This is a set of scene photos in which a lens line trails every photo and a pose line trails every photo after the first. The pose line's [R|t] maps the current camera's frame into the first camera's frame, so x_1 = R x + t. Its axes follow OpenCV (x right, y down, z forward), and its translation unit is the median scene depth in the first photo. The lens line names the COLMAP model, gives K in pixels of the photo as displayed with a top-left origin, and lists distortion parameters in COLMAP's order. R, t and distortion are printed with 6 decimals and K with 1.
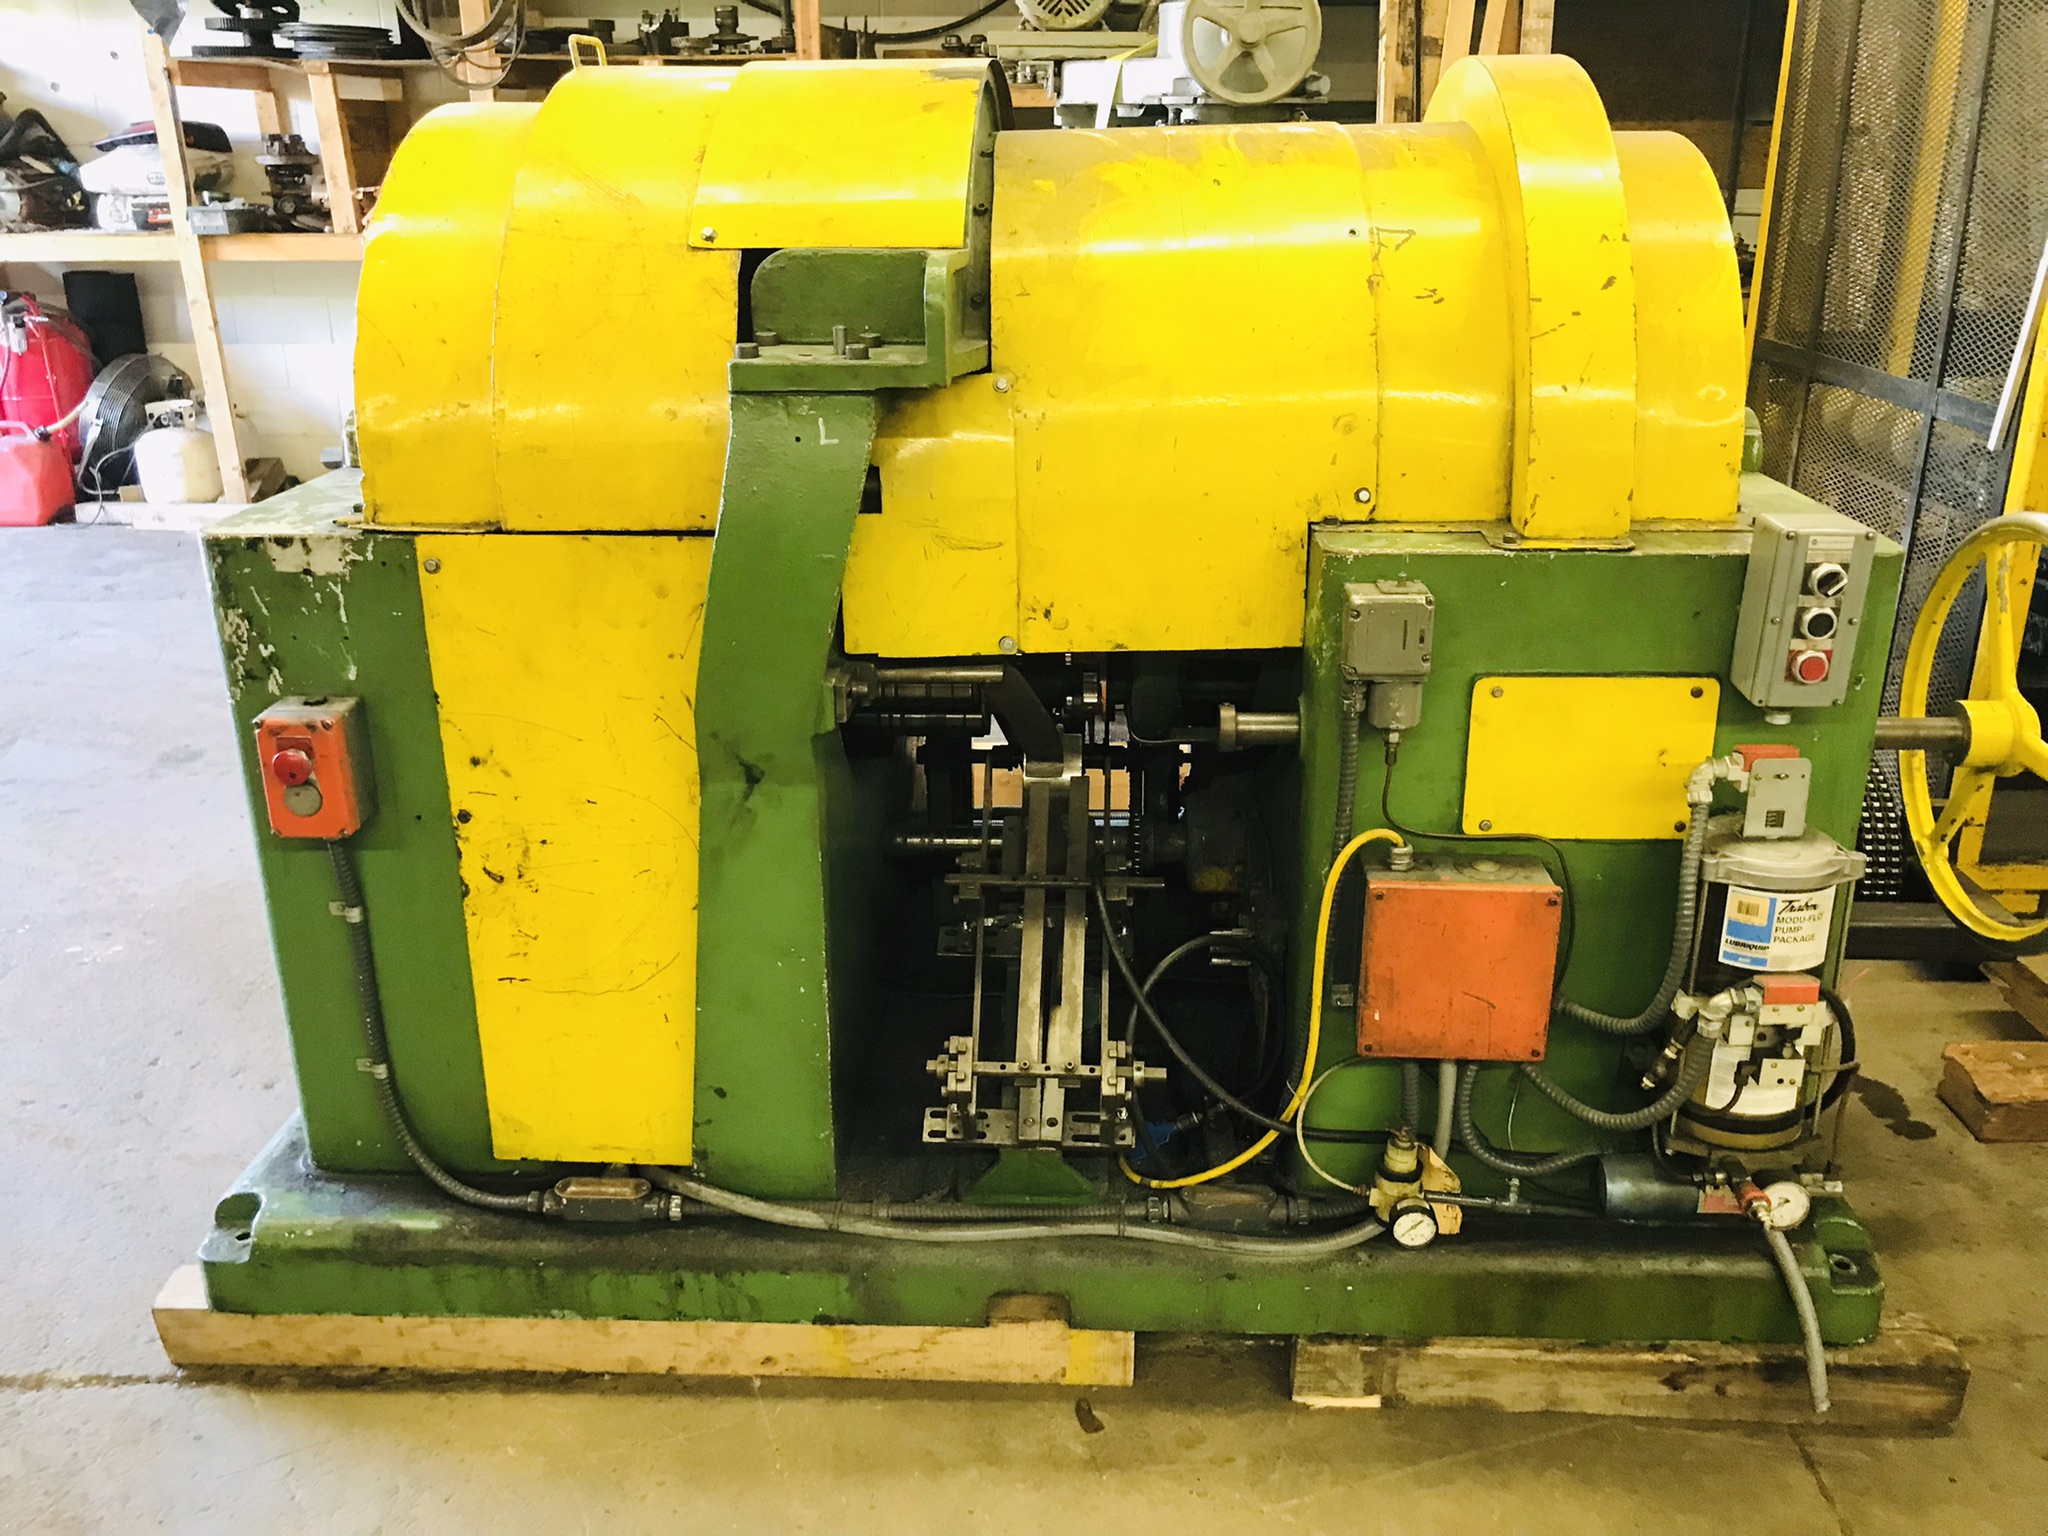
lens RADIAL K [[1670.5, 0, 1026.9], [0, 1670.5, 770.6], [0, 0, 1]] dist [0.026975, -0.034193]
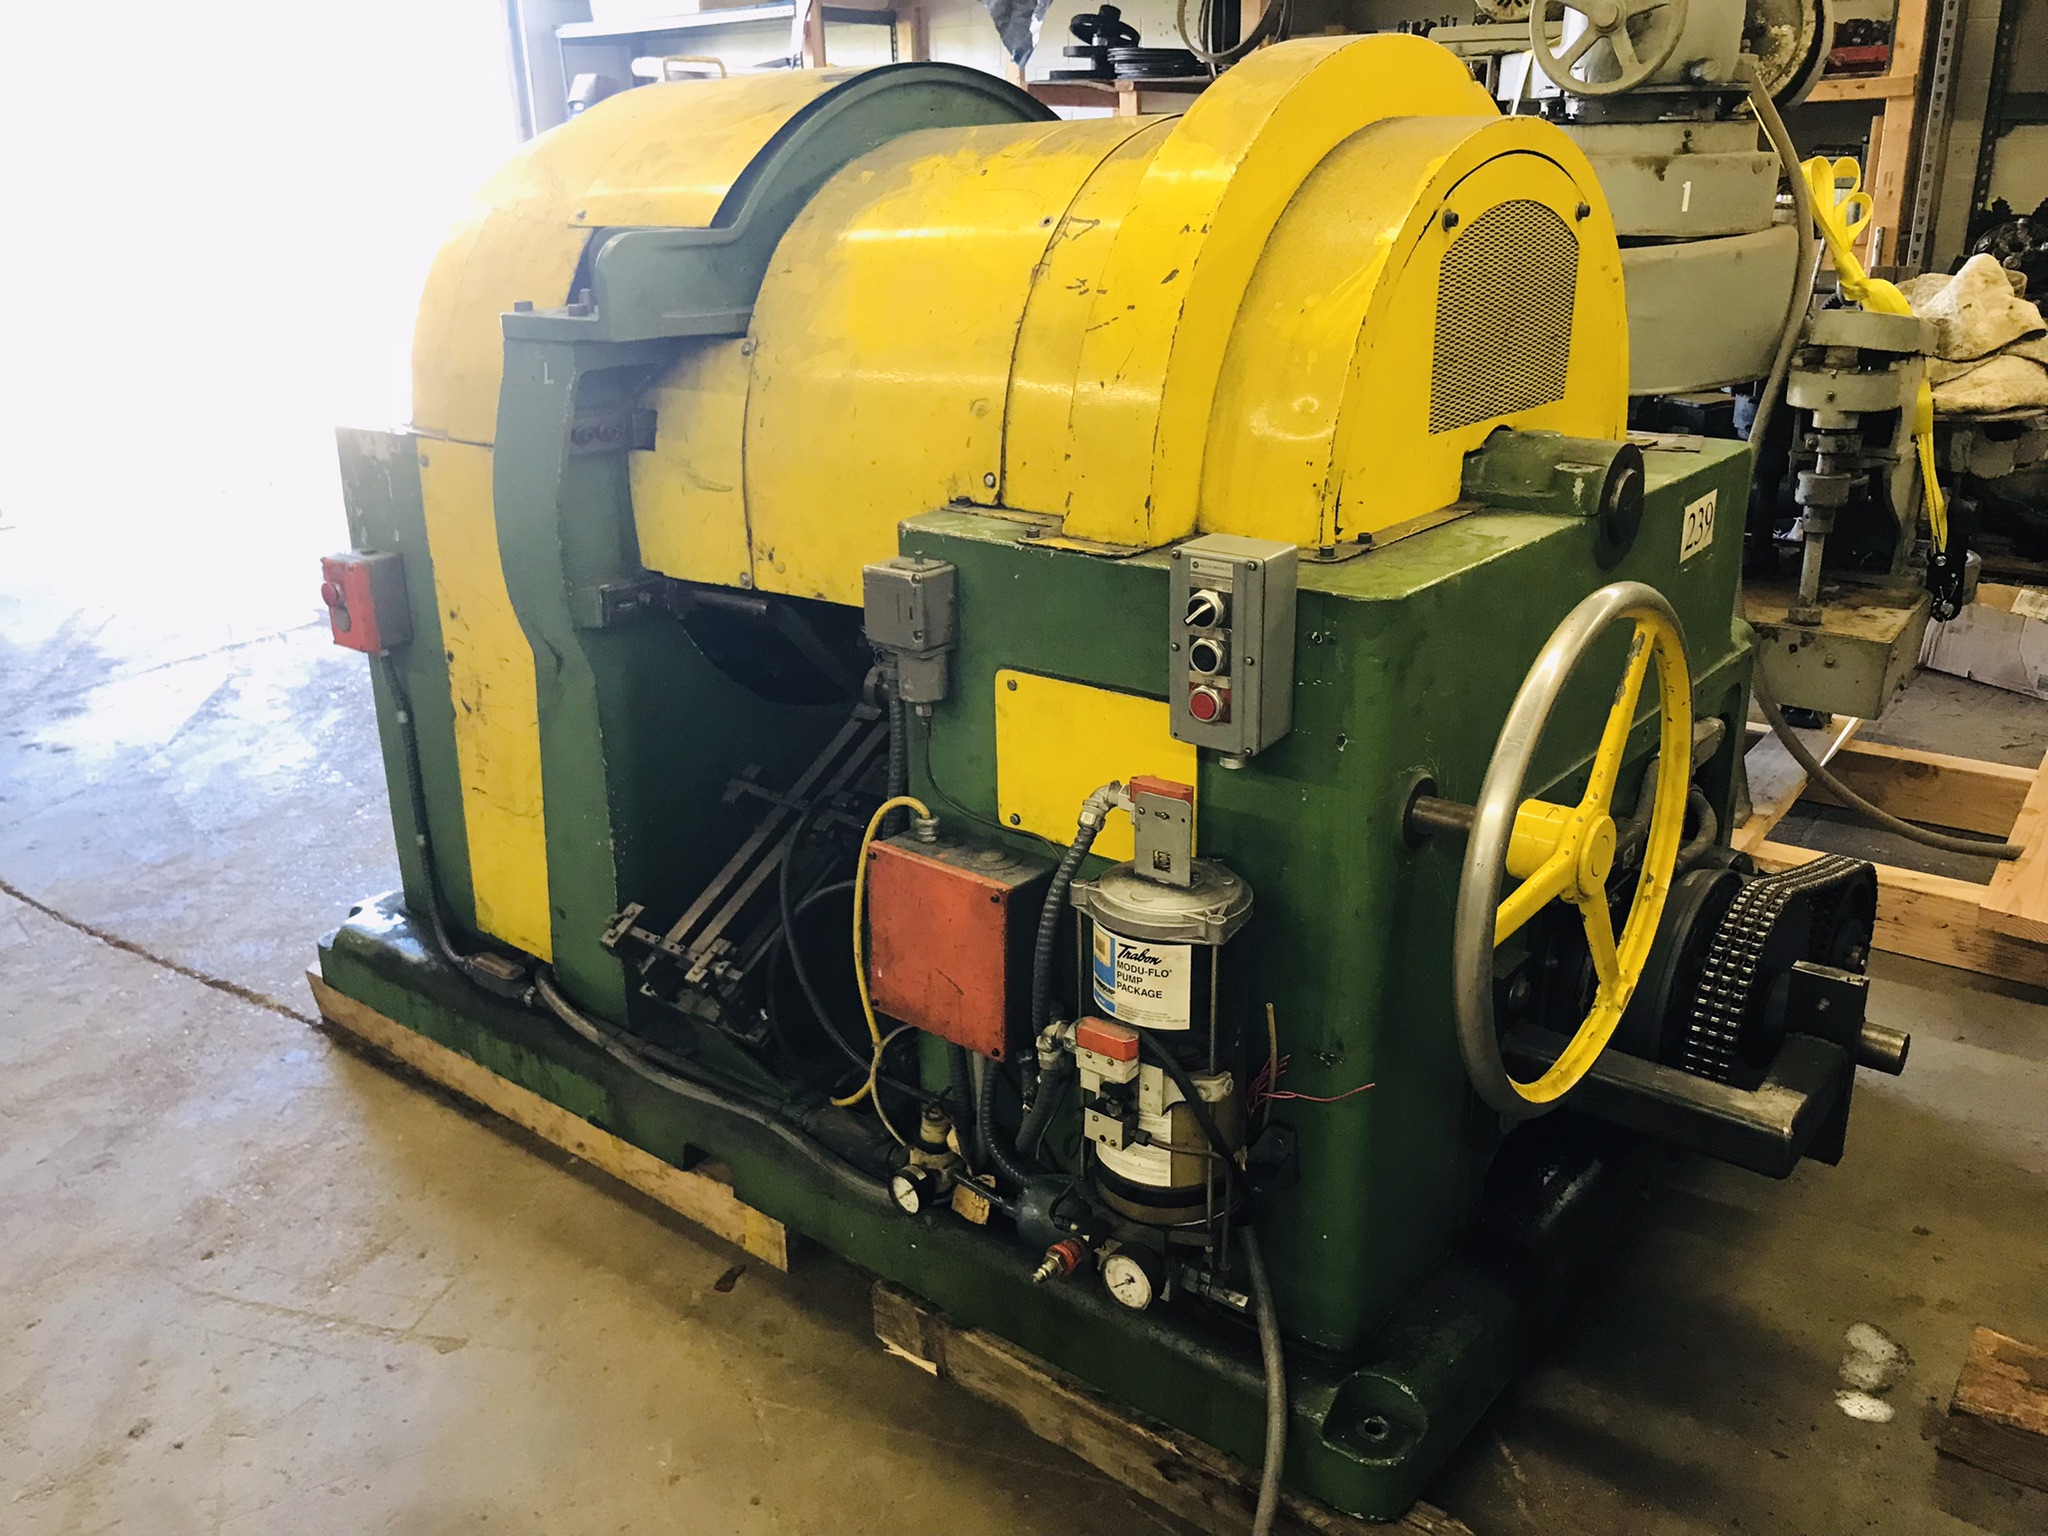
lens RADIAL K [[1670.5, 0, 1033.7], [0, 1670.5, 764.4], [0, 0, 1]] dist [0.026975, -0.034193]
pose [[0.803649, 0.195033, -0.562237, 0.778059], [-0.199848, 0.978353, 0.053720, -0.050863], [0.560543, 0.069189, 0.825230, 0.174483]]
